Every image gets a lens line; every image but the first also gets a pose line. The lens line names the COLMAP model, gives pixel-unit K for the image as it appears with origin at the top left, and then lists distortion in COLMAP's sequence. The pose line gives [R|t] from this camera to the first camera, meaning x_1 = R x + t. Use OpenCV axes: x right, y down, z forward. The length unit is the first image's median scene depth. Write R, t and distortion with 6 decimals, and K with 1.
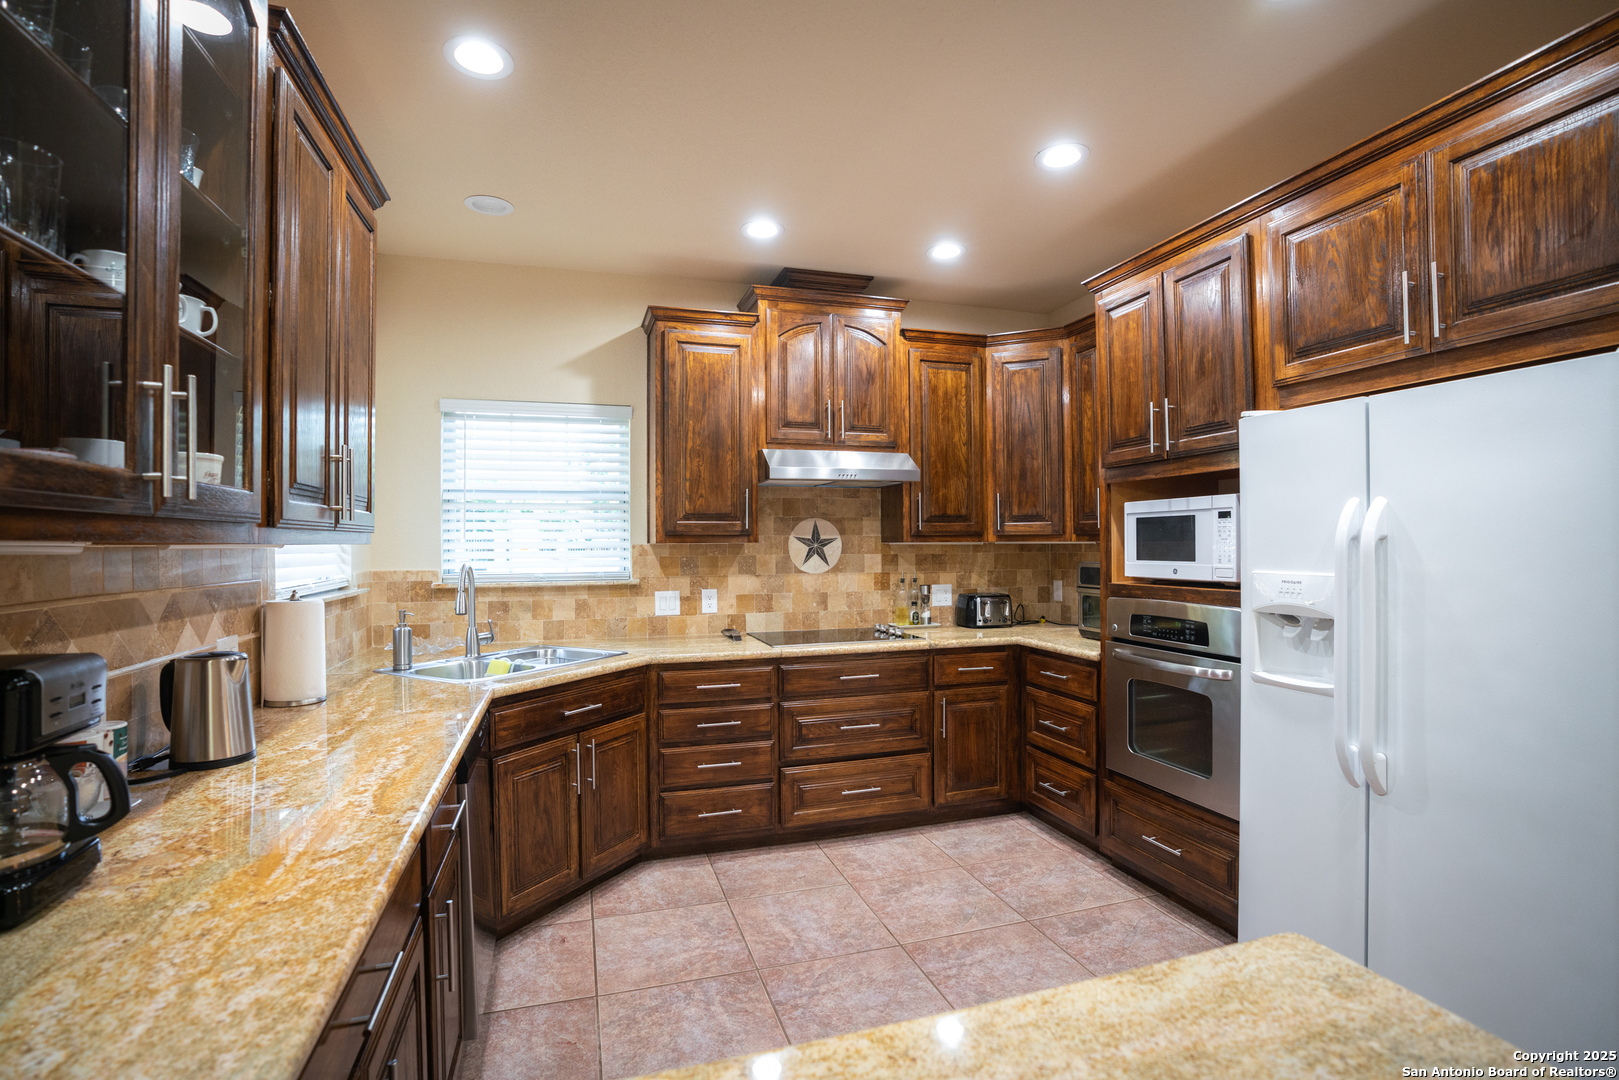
lens RADIAL K [[753.6, 0, 787.9], [0, 753.6, 541.0], [0, 0, 1]] dist [-0.065196, 0.019647]
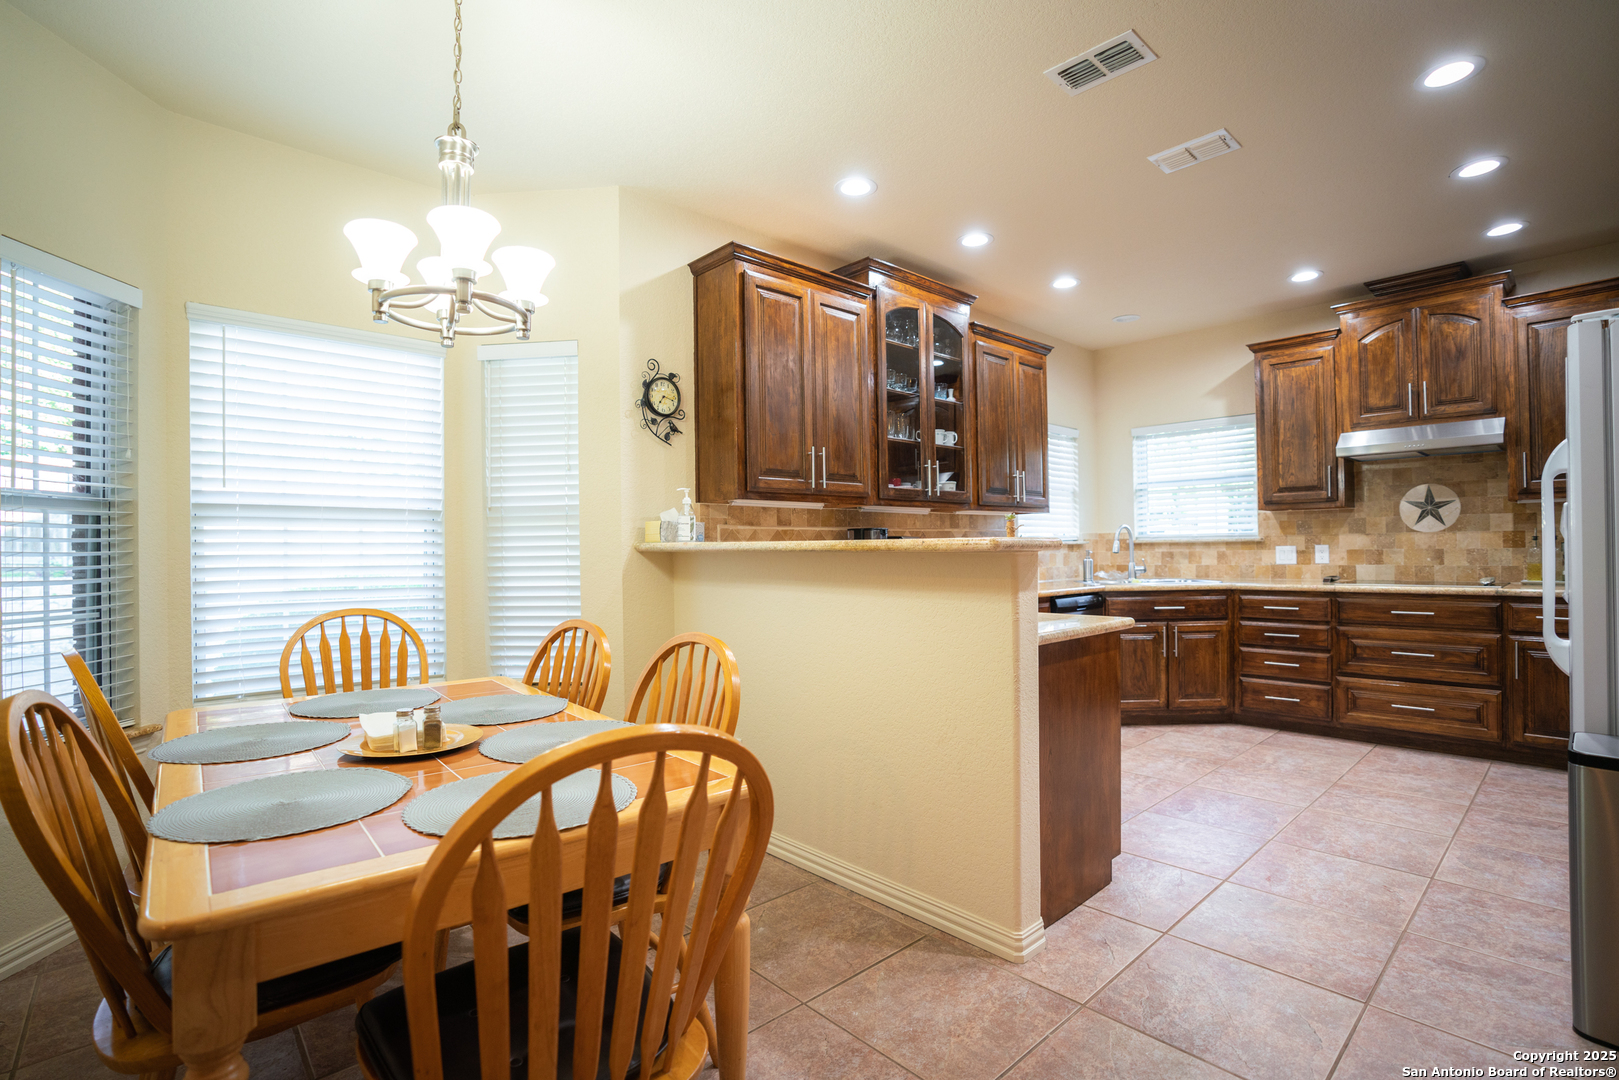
lens RADIAL K [[753.6, 0, 787.9], [0, 753.6, 541.0], [0, 0, 1]] dist [-0.065196, 0.019647]
pose [[0.411811, -0.007673, -0.911237, 0.691361], [0.012481, 0.999918, -0.002779, 0.051508], [0.911184, -0.010229, 0.411873, -0.366364]]
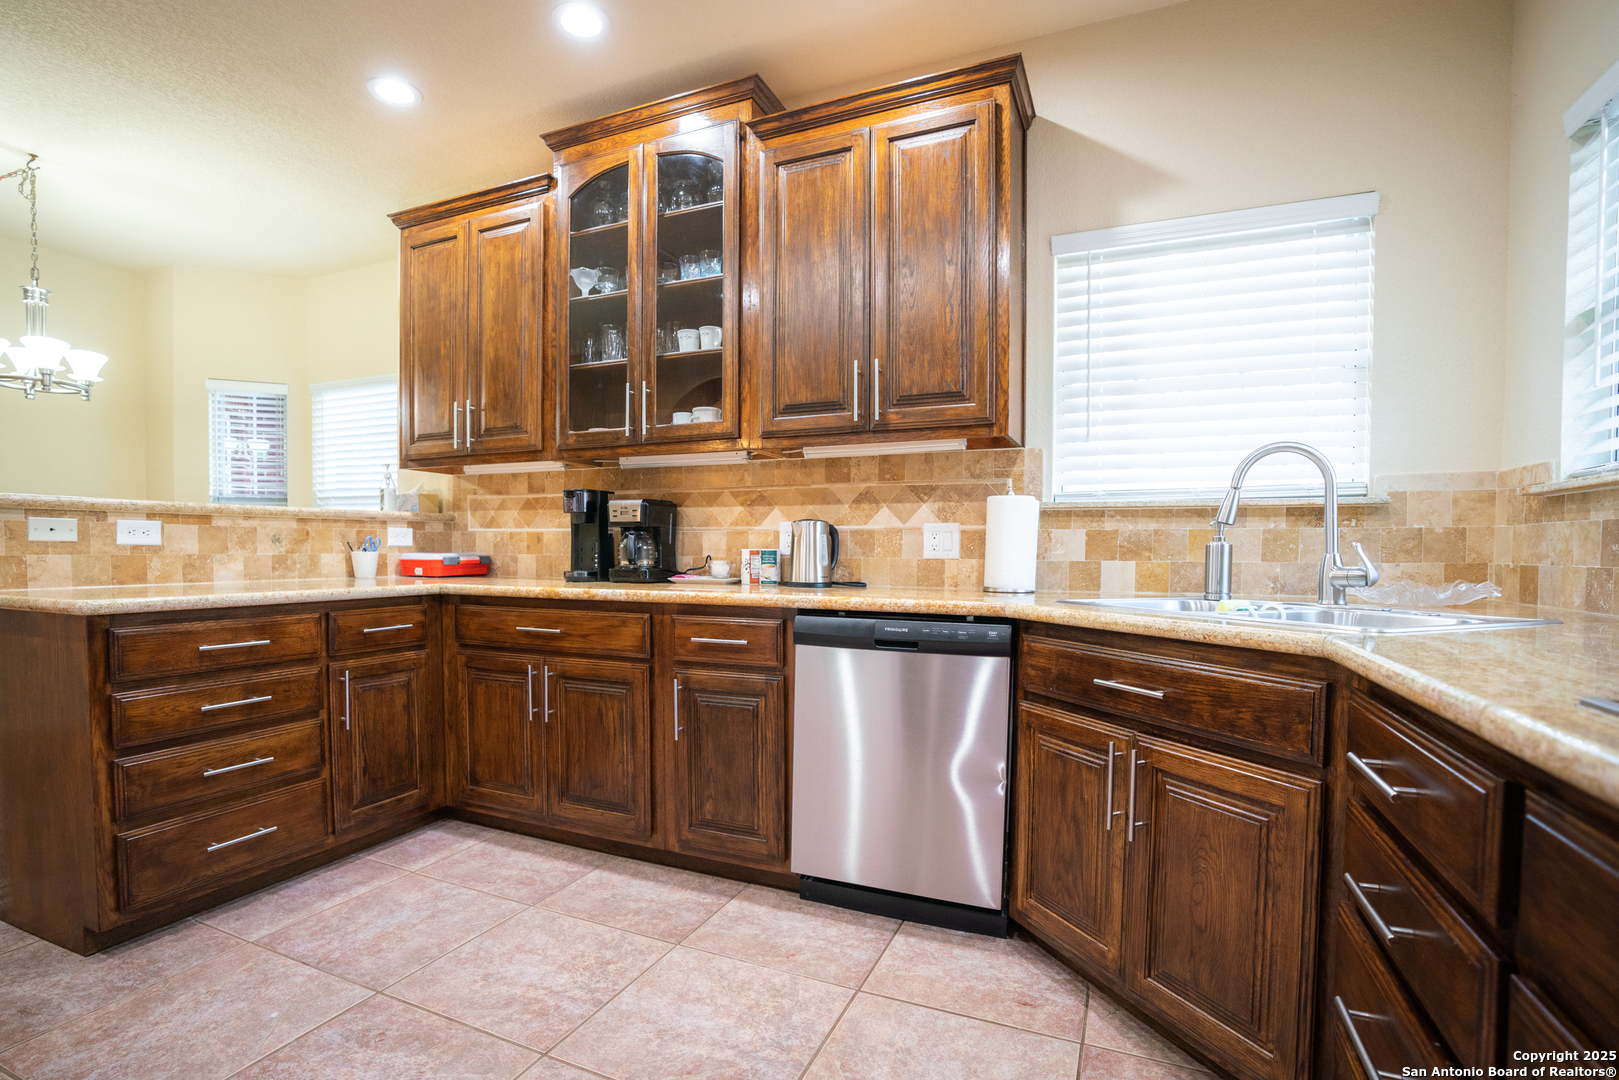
lens RADIAL K [[751.2, 0, 803.0], [0, 751.2, 575.0], [0, 0, 1]] dist [-0.032667, 0.000202]
pose [[-0.651078, 0.029611, -0.758433, 0.224962], [0.001621, 0.999291, 0.037623, 0.093802], [0.759009, 0.023266, -0.650665, 0.904315]]
